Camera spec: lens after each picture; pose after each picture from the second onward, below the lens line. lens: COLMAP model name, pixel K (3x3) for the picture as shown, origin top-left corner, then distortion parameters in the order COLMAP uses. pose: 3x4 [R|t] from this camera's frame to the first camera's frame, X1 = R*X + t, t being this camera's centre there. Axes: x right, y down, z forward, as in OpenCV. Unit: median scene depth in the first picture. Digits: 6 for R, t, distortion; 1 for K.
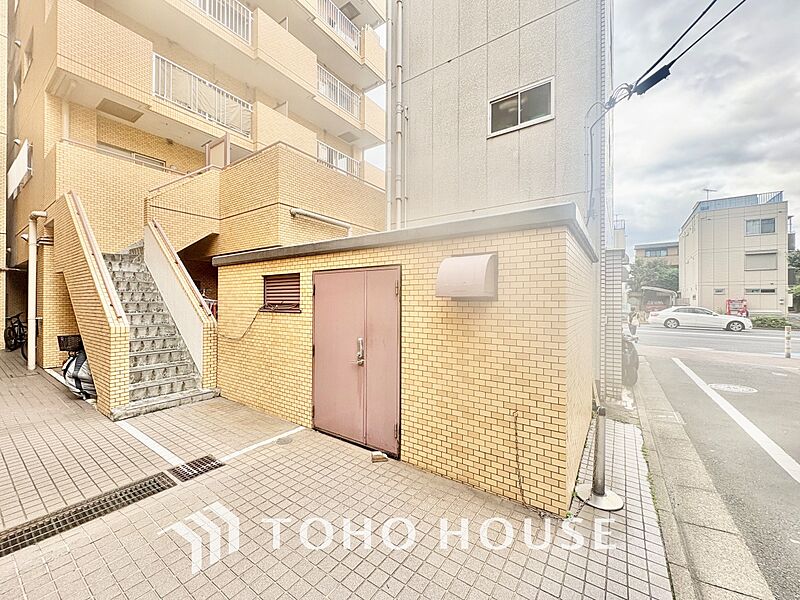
lens RADIAL K [[317.9, 0, 398.8], [0, 317.9, 298.7], [0, 0, 1]] dist [0.001123, -0.000901]
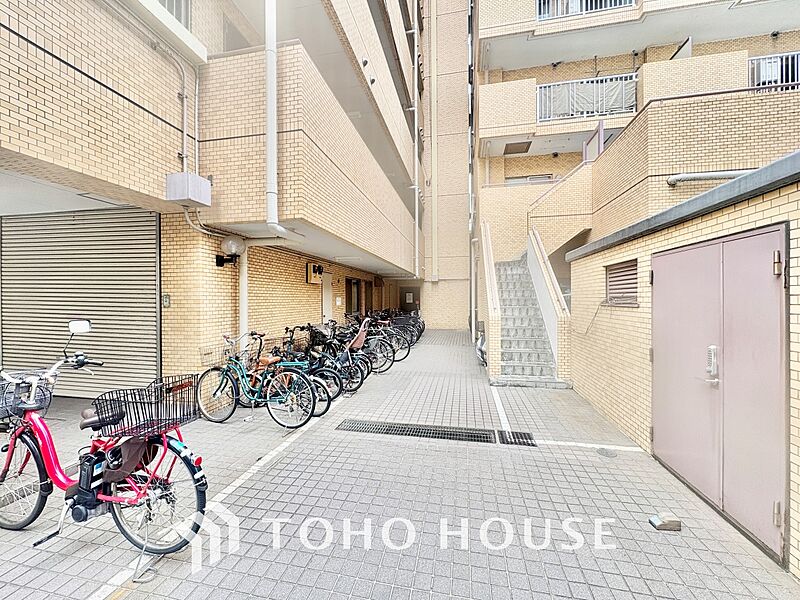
lens RADIAL K [[317.9, 0, 400.3], [0, 317.9, 299.1], [0, 0, 1]] dist [0.001123, -0.000901]
pose [[0.393691, -0.006362, -0.919221, 0.196539], [0.012276, 0.999923, -0.001663, 0.017000], [0.919161, -0.010630, 0.393739, 0.122523]]
